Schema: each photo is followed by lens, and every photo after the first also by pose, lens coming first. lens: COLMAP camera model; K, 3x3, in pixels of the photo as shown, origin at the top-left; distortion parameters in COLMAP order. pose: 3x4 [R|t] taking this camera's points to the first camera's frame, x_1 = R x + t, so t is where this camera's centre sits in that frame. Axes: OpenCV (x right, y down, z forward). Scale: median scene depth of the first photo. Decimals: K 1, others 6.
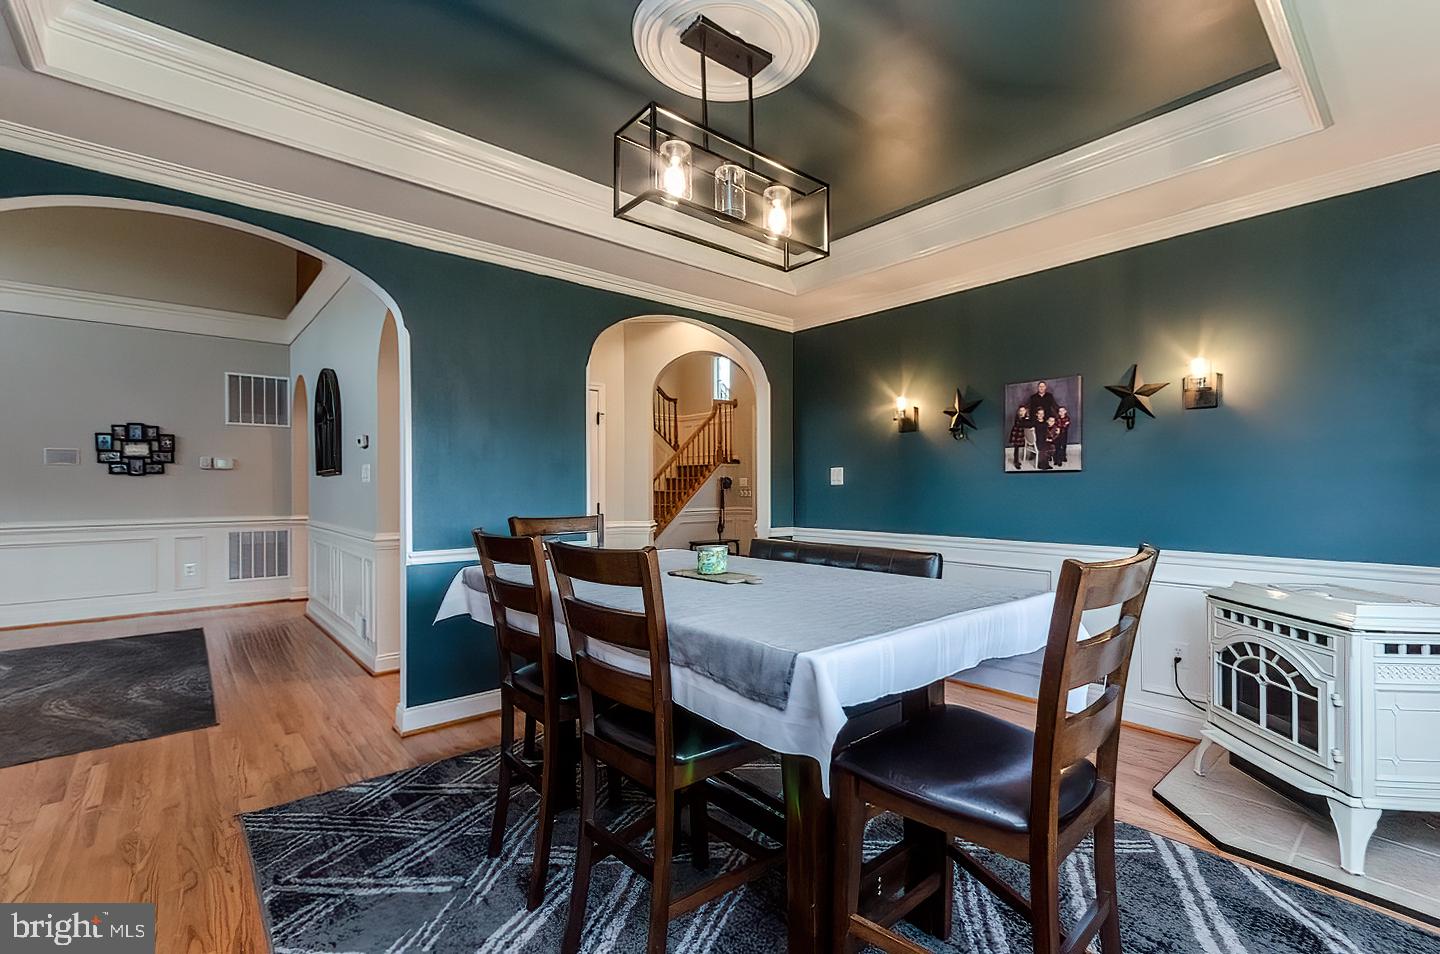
lens RADIAL K [[645.6, 0, 730.9], [0, 645.6, 481.4], [0, 0, 1]] dist [0.001193, 0.003390]
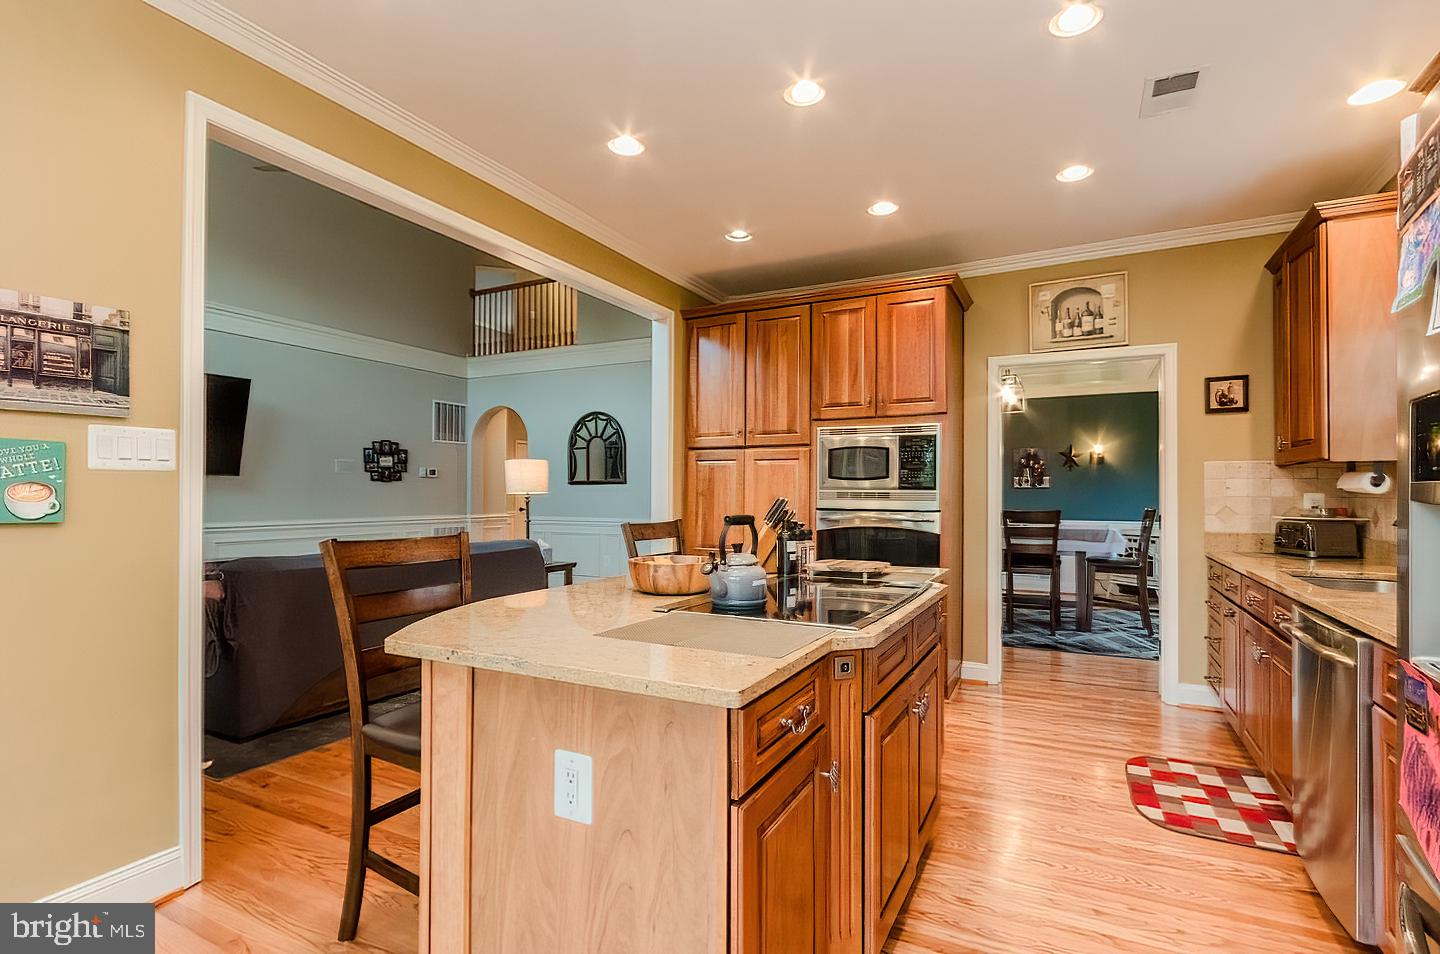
lens RADIAL K [[686.7, 0, 734.5], [0, 686.7, 494.7], [0, 0, 1]] dist [0.002126, -0.002624]
pose [[0.926948, 0.007330, 0.375118, -0.798844], [-0.008481, 0.999963, 0.001420, 0.007844], [-0.375093, -0.004498, 0.926976, -0.482063]]
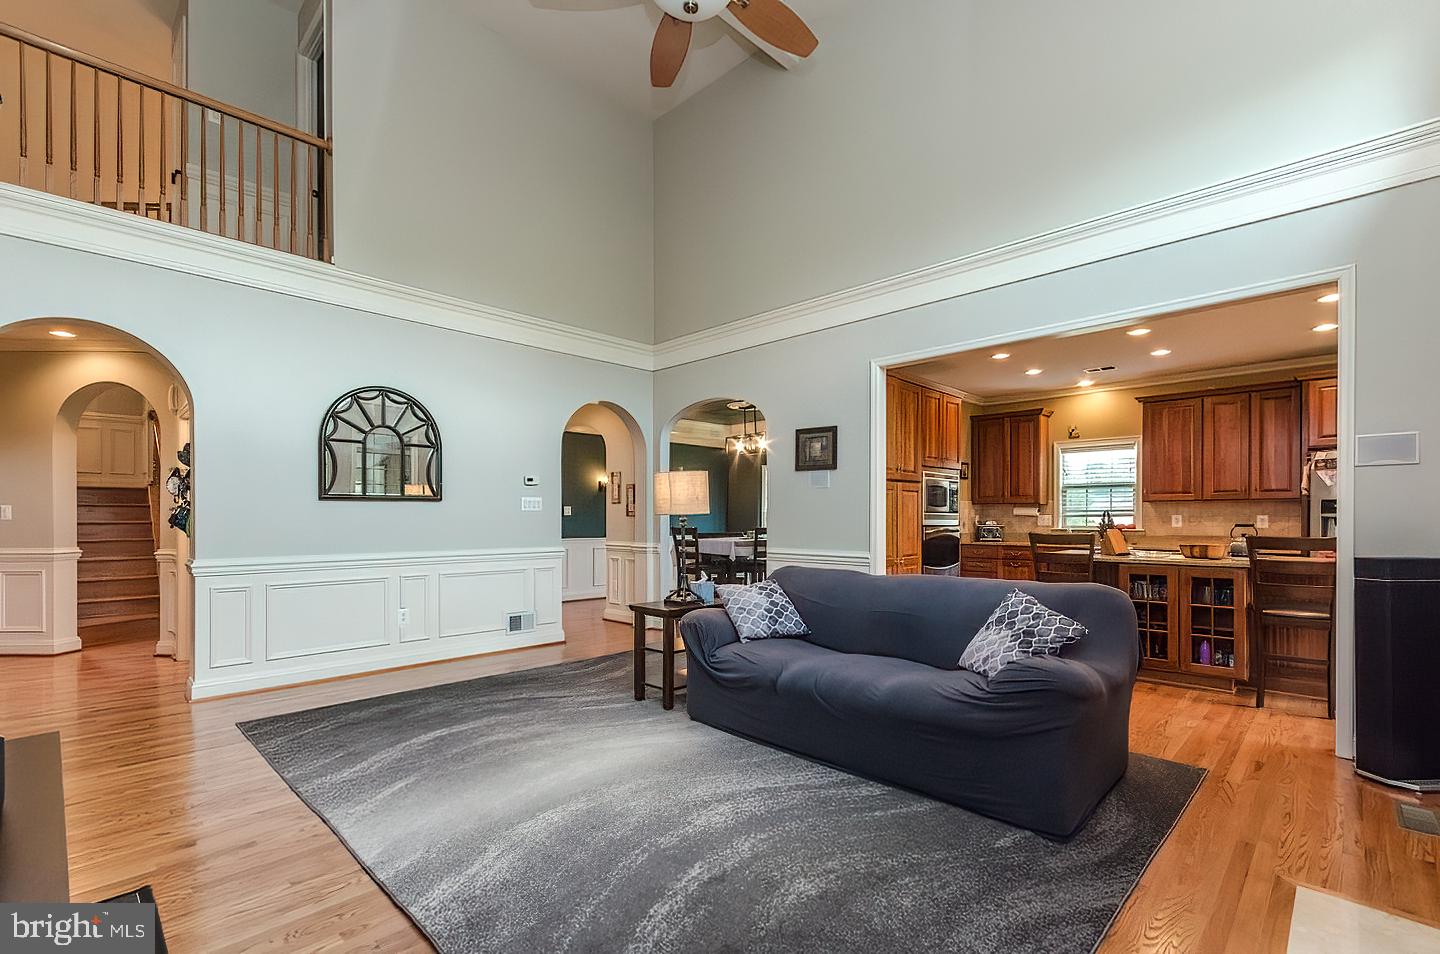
lens RADIAL K [[645.6, 0, 728.9], [0, 645.6, 512.4], [0, 0, 1]] dist [0.001193, 0.003390]
pose [[-0.080309, 0.002861, 0.996766, -1.399974], [-0.006158, 0.999975, -0.003367, 0.006469], [-0.996751, -0.006409, -0.080289, 0.516978]]
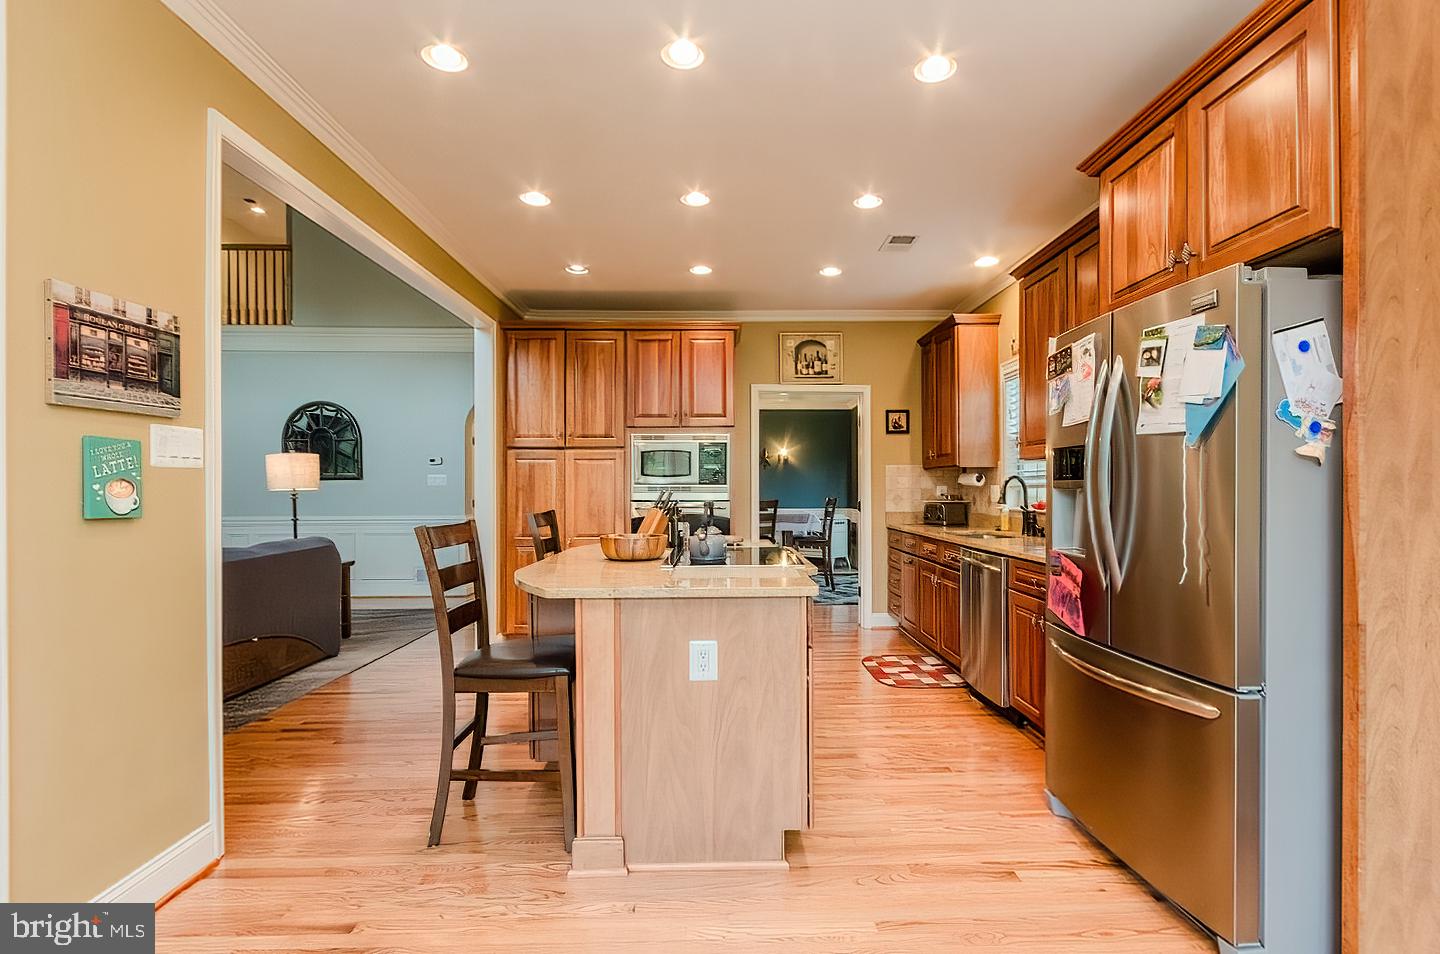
lens RADIAL K [[686.7, 0, 744.1], [0, 686.7, 498.4], [0, 0, 1]] dist [0.002126, -0.002624]
pose [[0.629372, -0.007955, 0.777064, -1.035358], [-0.000891, 0.999940, 0.010959, 0.010451], [-0.777104, -0.007590, 0.629326, -0.508756]]
